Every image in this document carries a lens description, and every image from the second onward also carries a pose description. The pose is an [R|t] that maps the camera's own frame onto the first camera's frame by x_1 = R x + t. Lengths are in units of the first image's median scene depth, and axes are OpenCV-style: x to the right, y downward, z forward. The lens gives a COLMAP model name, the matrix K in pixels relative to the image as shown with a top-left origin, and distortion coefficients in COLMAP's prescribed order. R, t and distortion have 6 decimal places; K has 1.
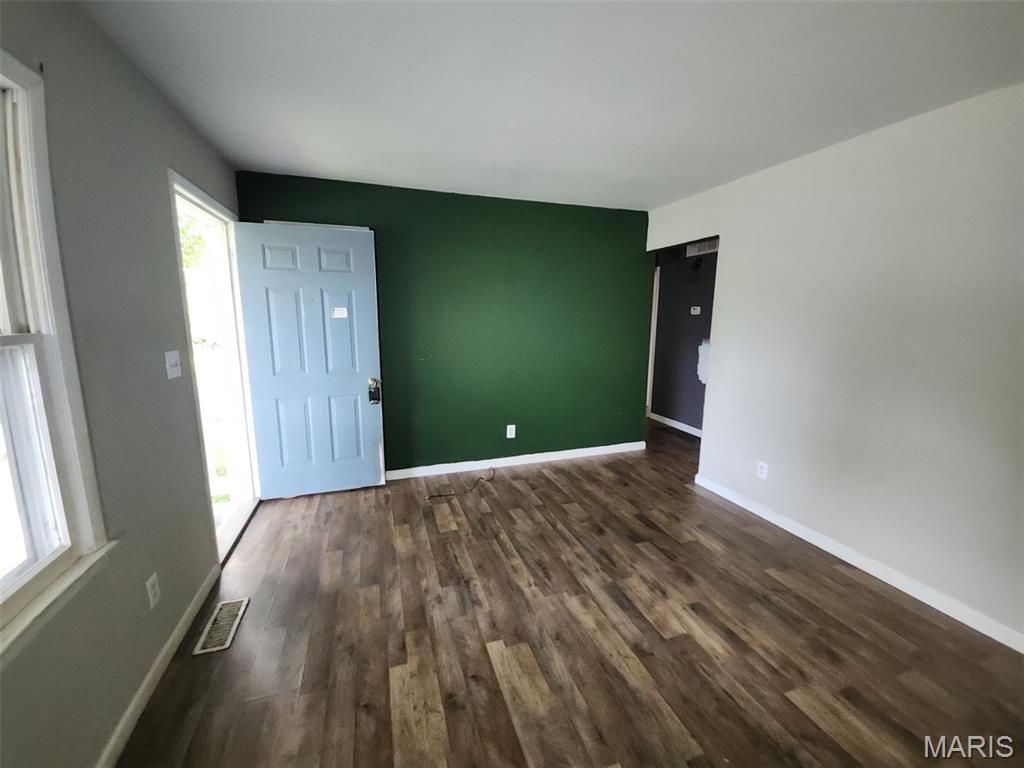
lens RADIAL K [[406.8, 0, 519.1], [0, 406.8, 381.8], [0, 0, 1]] dist [-0.004067, -0.000778]
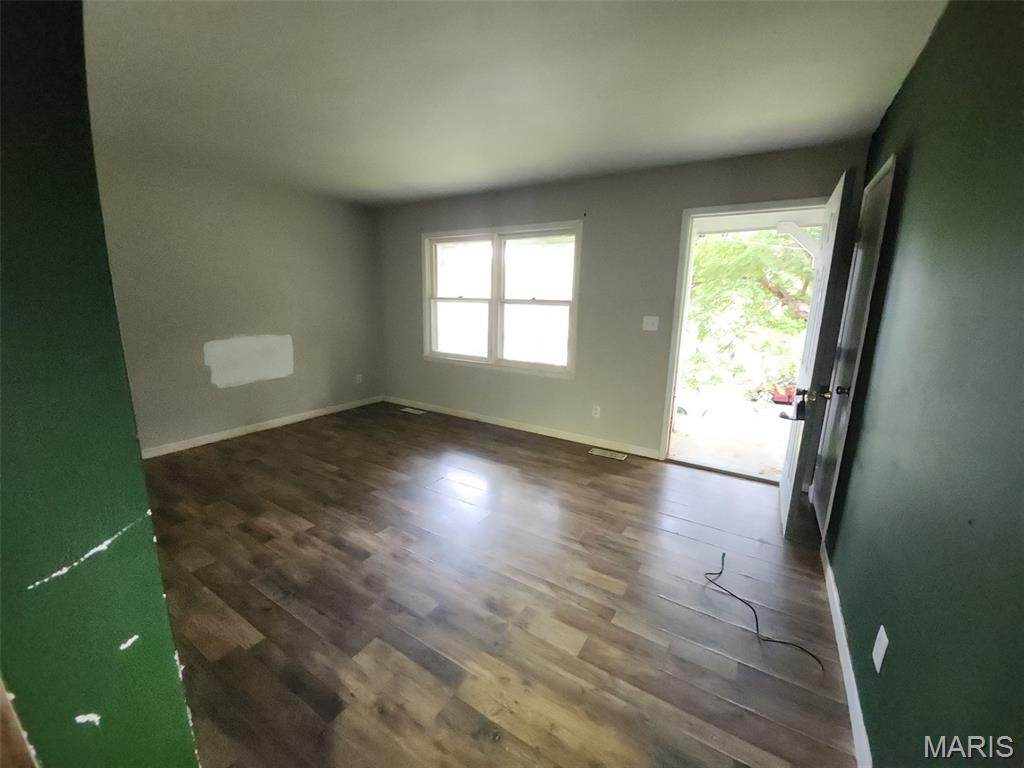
lens RADIAL K [[406.8, 0, 511.3], [0, 406.8, 382.6], [0, 0, 1]] dist [-0.004067, -0.000778]
pose [[-0.785844, 0.099465, -0.610374, 0.682103], [-0.131721, 0.937413, 0.322346, -0.256453], [0.604234, 0.333713, -0.723558, 1.708626]]
